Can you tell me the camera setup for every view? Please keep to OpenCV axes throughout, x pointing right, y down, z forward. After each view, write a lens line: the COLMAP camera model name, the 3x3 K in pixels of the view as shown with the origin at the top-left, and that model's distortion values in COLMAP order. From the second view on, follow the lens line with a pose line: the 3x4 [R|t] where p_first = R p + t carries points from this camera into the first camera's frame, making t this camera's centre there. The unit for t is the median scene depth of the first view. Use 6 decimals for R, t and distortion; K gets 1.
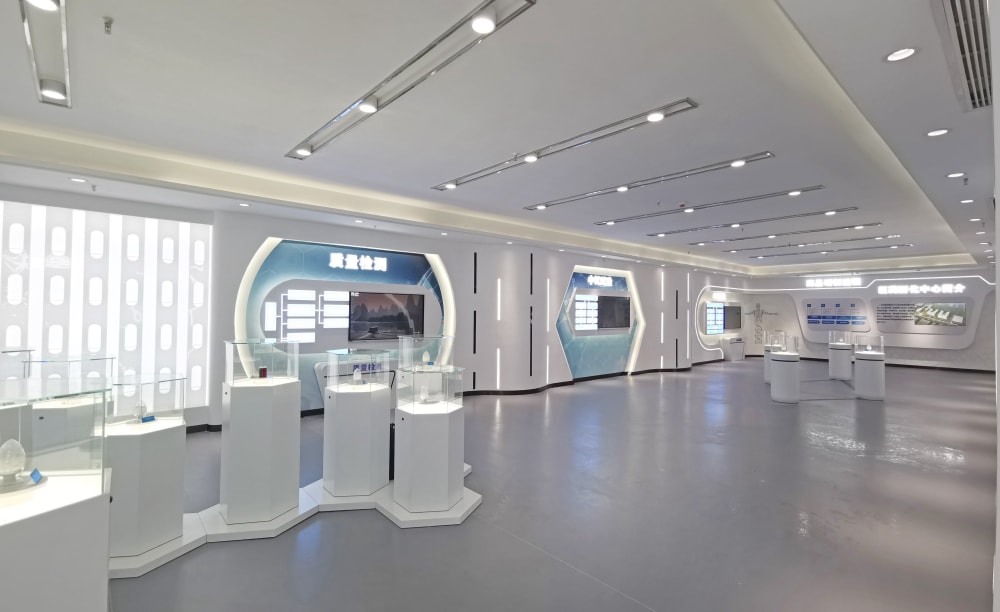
lens RADIAL K [[464.0, 0, 495.9], [0, 464.0, 304.6], [0, 0, 1]] dist [0.013381, 0.000096]
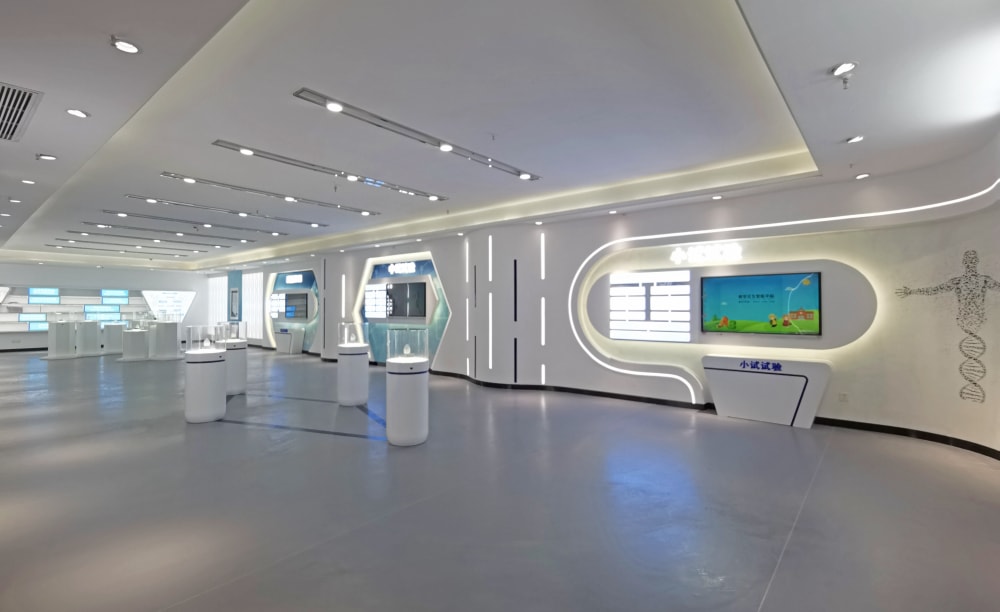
lens RADIAL K [[460.6, 0, 497.3], [0, 460.6, 302.7], [0, 0, 1]] dist [0.011723, 0.000632]
pose [[0.143740, -0.024798, -0.989305, 1.408901], [0.013405, 0.999643, -0.023109, 0.053790], [0.989525, -0.009940, 0.144022, 1.235336]]
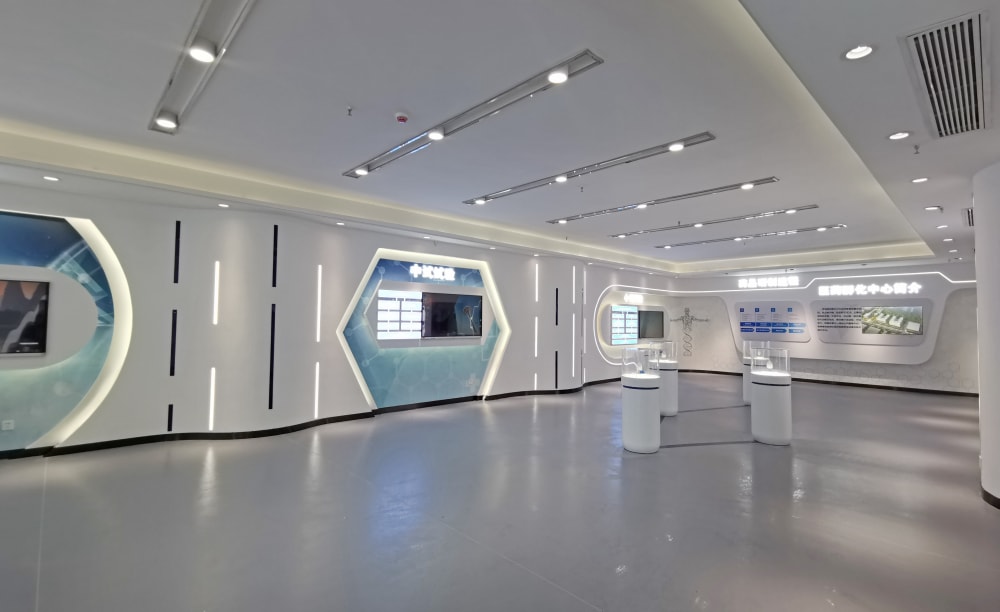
lens RADIAL K [[460.6, 0, 497.3], [0, 460.6, 302.7], [0, 0, 1]] dist [0.011723, 0.000632]
pose [[0.999742, 0.003576, 0.022418, 0.361529], [-0.003039, 0.999708, -0.023959, 0.016219], [-0.022497, 0.023885, 0.999462, 0.315026]]
